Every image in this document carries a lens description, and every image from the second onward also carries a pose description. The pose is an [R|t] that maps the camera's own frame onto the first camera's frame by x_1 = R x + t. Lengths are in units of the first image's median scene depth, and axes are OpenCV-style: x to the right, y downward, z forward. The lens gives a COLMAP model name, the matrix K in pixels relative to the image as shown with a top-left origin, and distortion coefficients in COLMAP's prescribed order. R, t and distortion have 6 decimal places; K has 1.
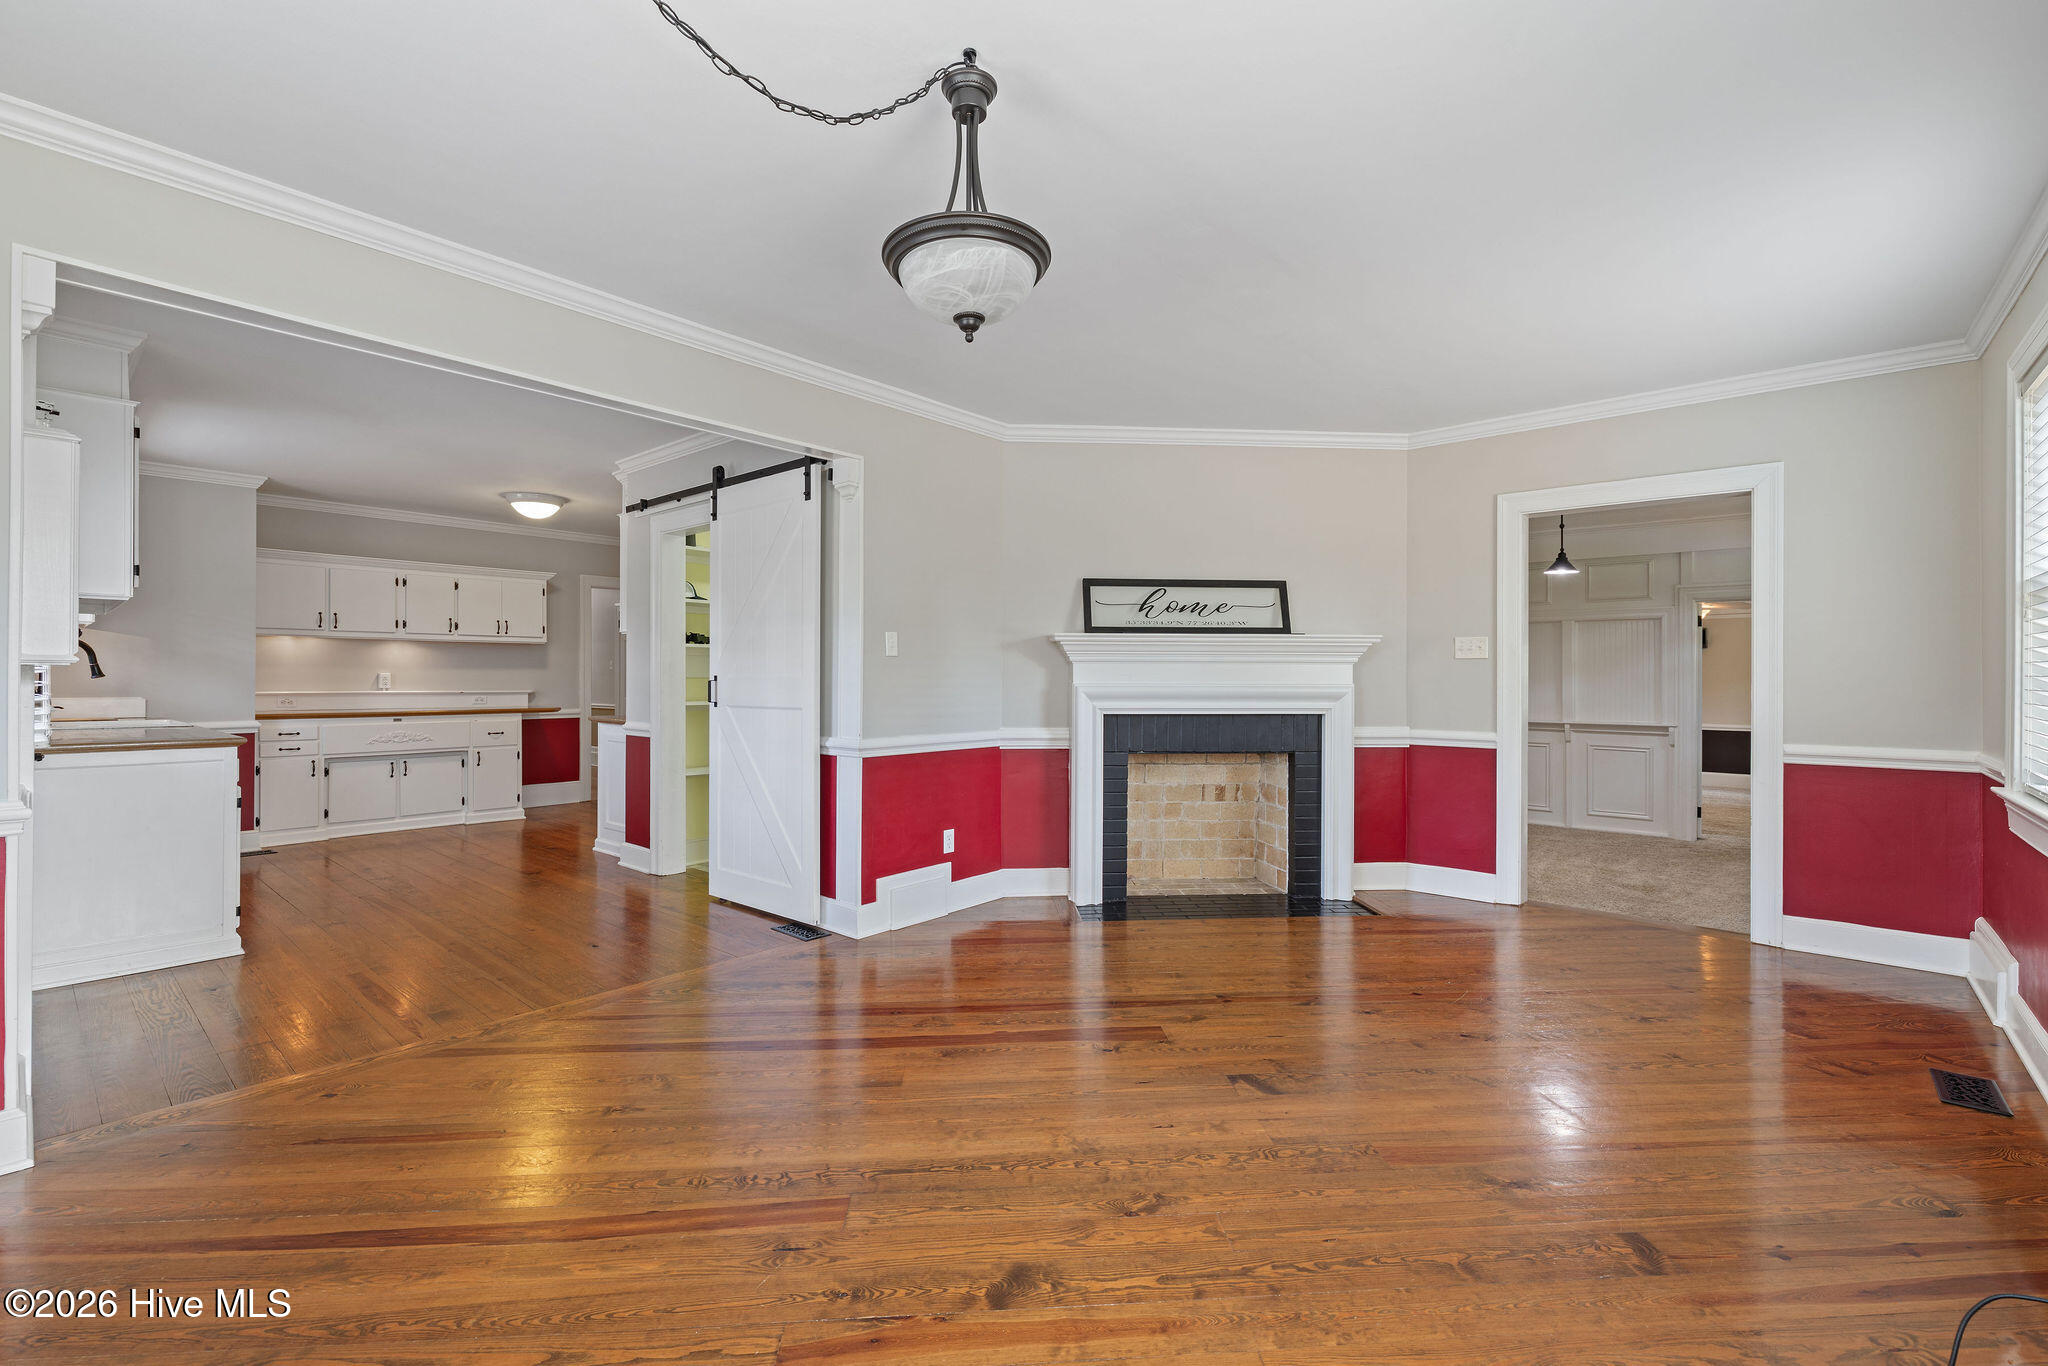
lens RADIAL K [[884.3, 0, 1027.1], [0, 884.3, 678.4], [0, 0, 1]] dist [0.001233, 0.000410]
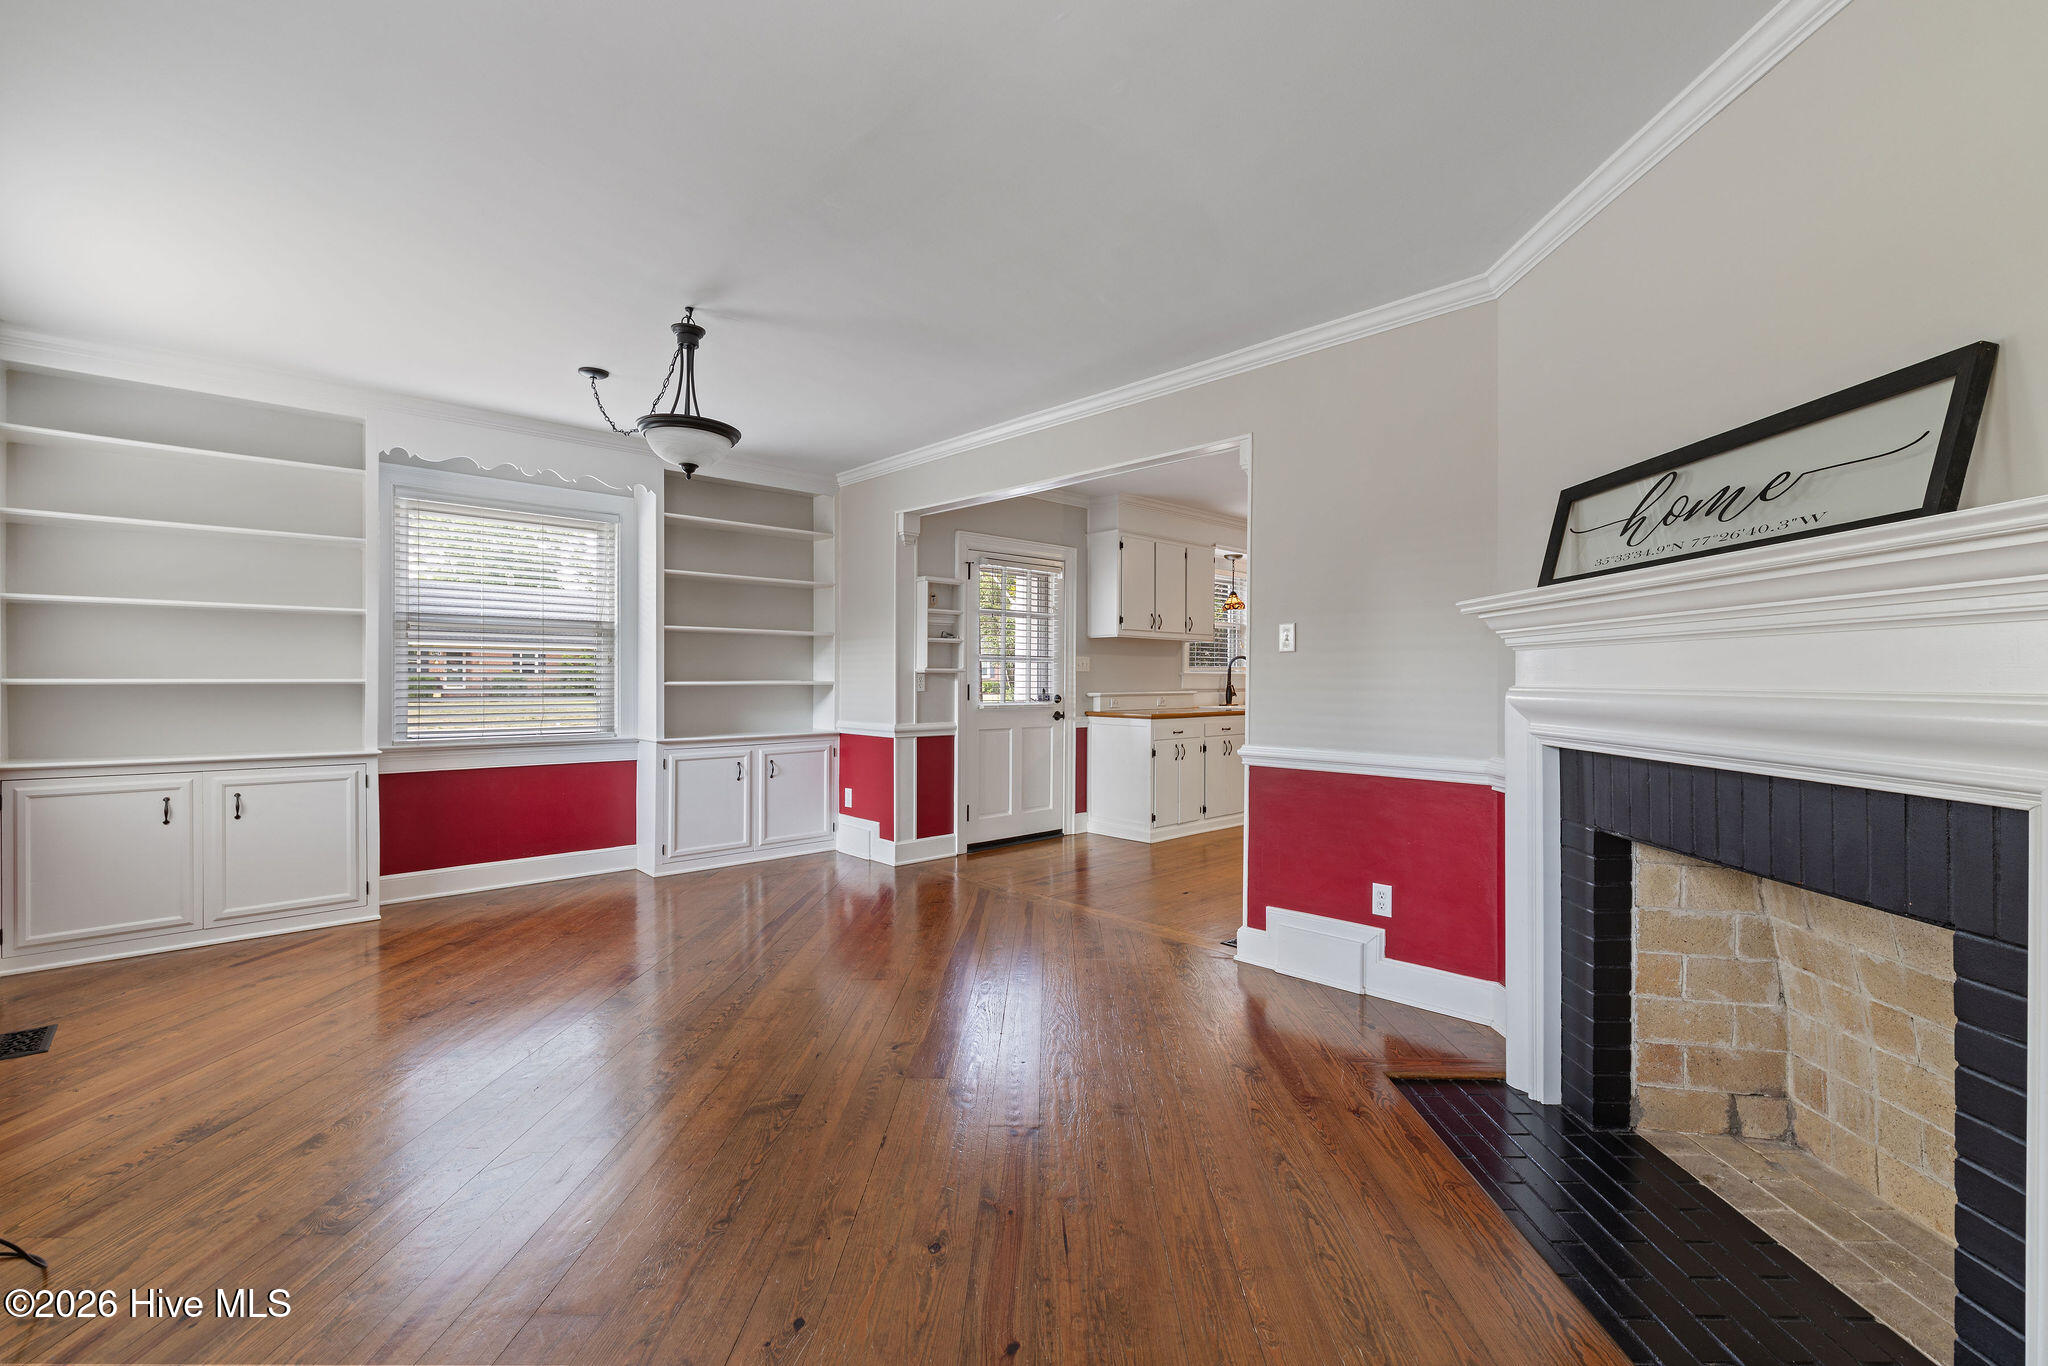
lens RADIAL K [[884.3, 0, 1027.1], [0, 884.3, 678.4], [0, 0, 1]] dist [0.001233, 0.000410]
pose [[-0.099977, -0.001758, -0.994988, 0.631827], [-0.002427, 0.999996, -0.001523, 0.002117], [0.994987, 0.002262, -0.099981, 0.734964]]
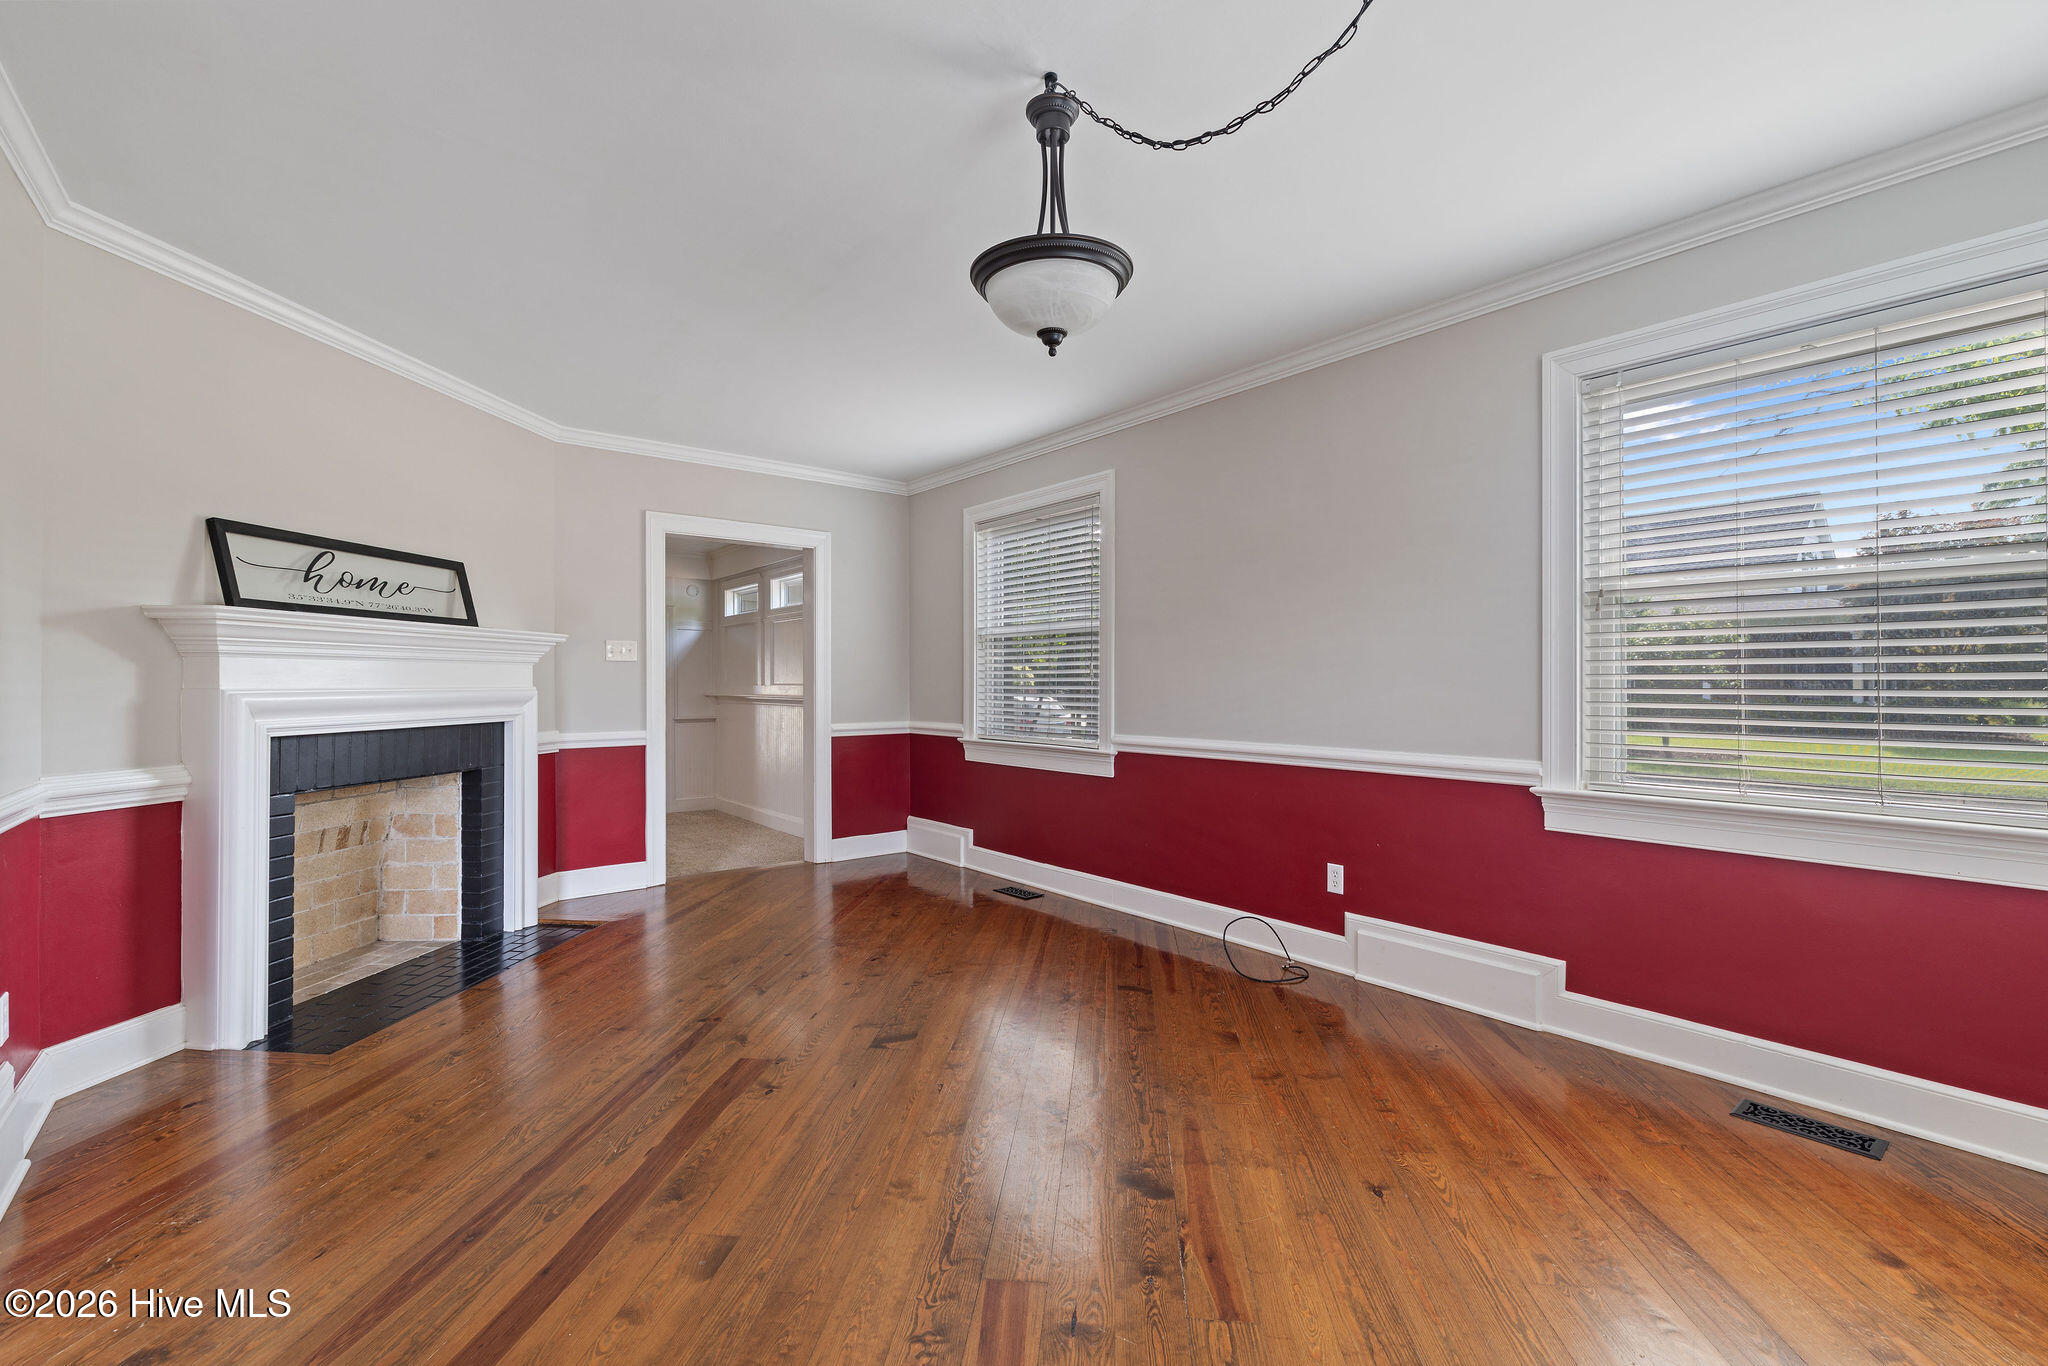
lens RADIAL K [[878.1, 0, 1036.9], [0, 878.1, 682.2], [0, 0, 1]] dist [-0.009475, -0.000100]
pose [[0.168782, -0.004348, 0.985644, -0.435294], [0.003547, 0.999986, 0.003804, 0.000334], [-0.985647, 0.002854, 0.168795, 0.340878]]
